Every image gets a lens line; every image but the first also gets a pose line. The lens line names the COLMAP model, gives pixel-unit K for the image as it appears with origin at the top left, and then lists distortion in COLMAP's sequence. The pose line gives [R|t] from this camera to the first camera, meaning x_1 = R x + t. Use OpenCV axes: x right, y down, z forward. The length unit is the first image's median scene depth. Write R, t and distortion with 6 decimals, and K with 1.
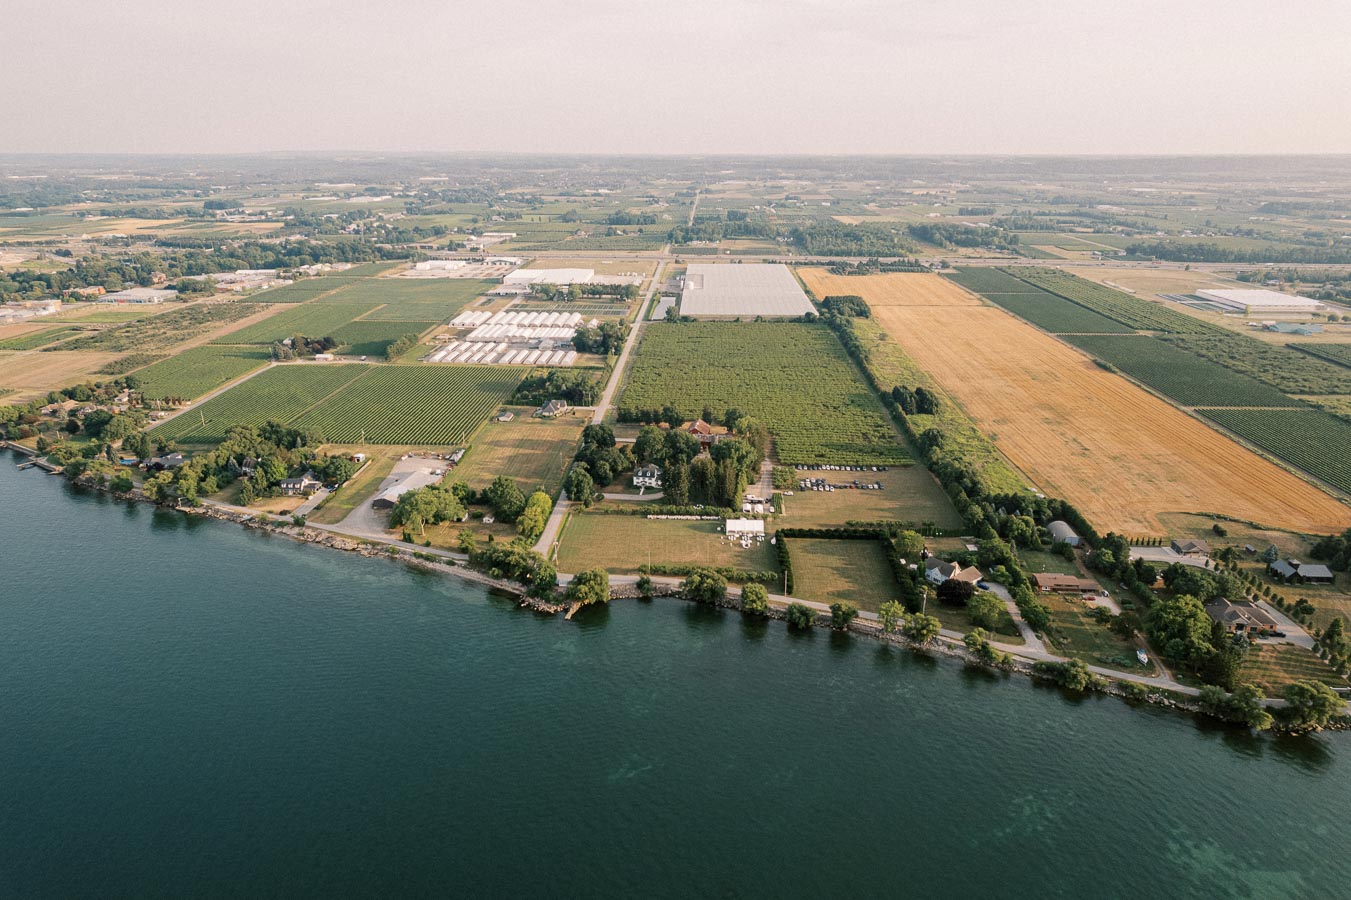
lens RADIAL K [[856.9, 0, 675.5], [0, 856.9, 450.0], [0, 0, 1]] dist [0.004967, -0.001364]
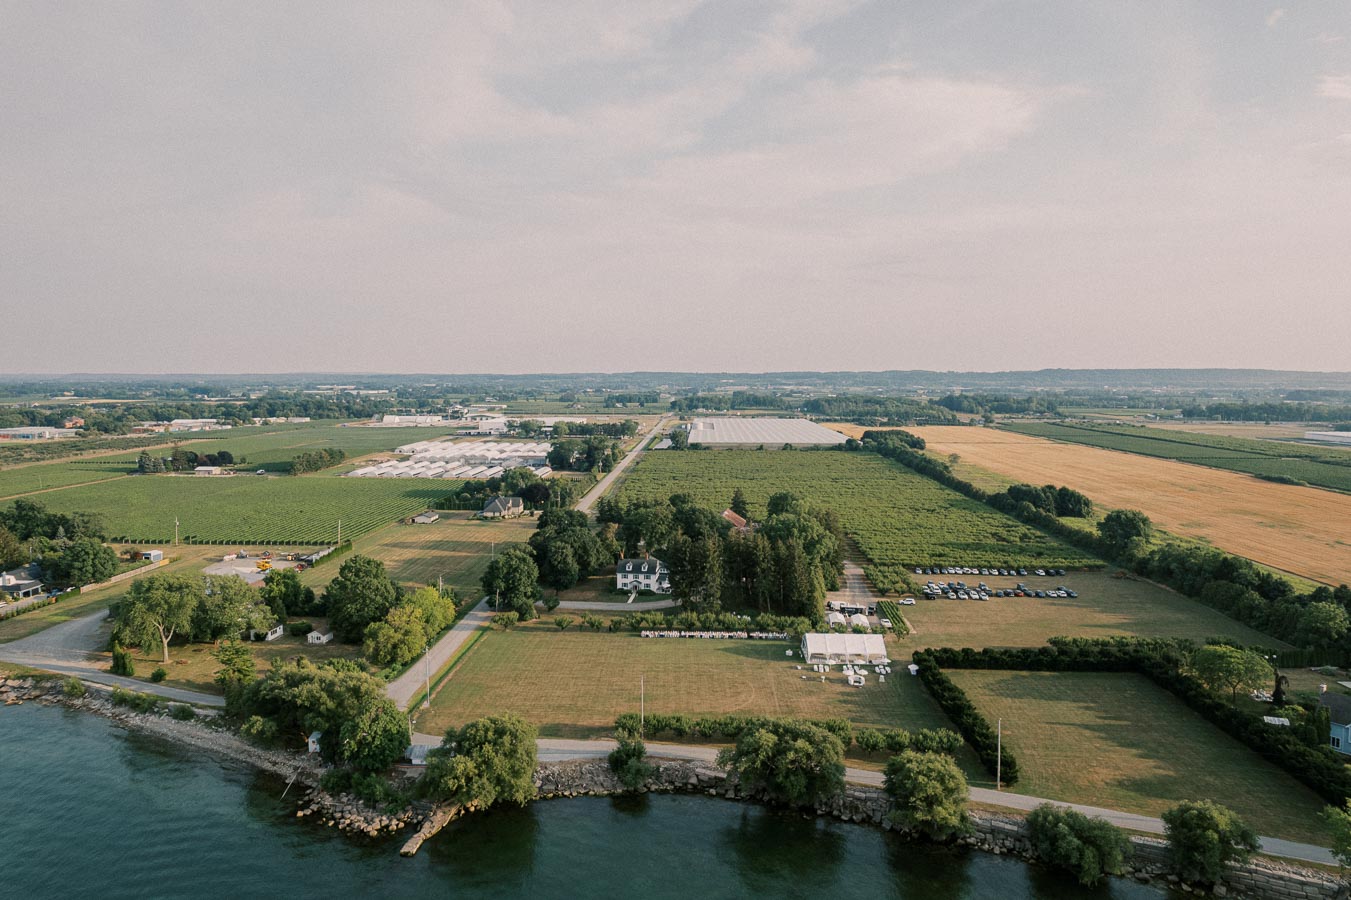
lens RADIAL K [[854.4, 0, 676.0], [0, 854.4, 437.1], [0, 0, 1]] dist [0.006317, -0.000951]
pose [[0.999998, 0.002207, -0.000226, -0.011011], [-0.002188, 0.964272, -0.264907, 0.087175], [-0.000366, 0.264907, 0.964274, 0.430127]]
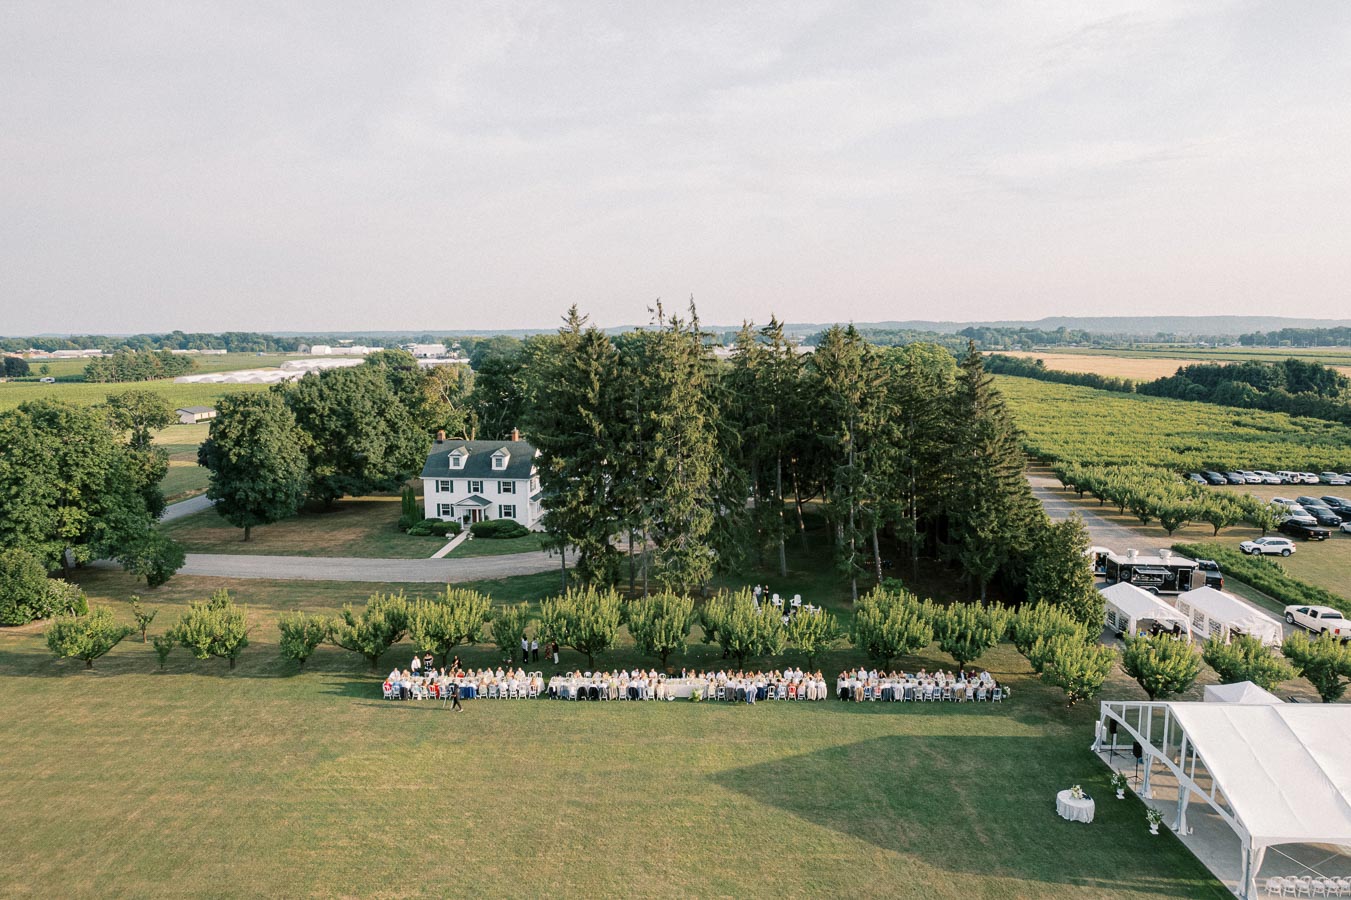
lens RADIAL K [[856.9, 0, 675.5], [0, 856.9, 450.0], [0, 0, 1]] dist [0.004967, -0.001364]
pose [[0.999934, -0.006555, 0.009399, 0.006316], [0.008343, 0.978725, -0.205008, 0.062340], [-0.007856, 0.205073, 0.978715, 0.767979]]
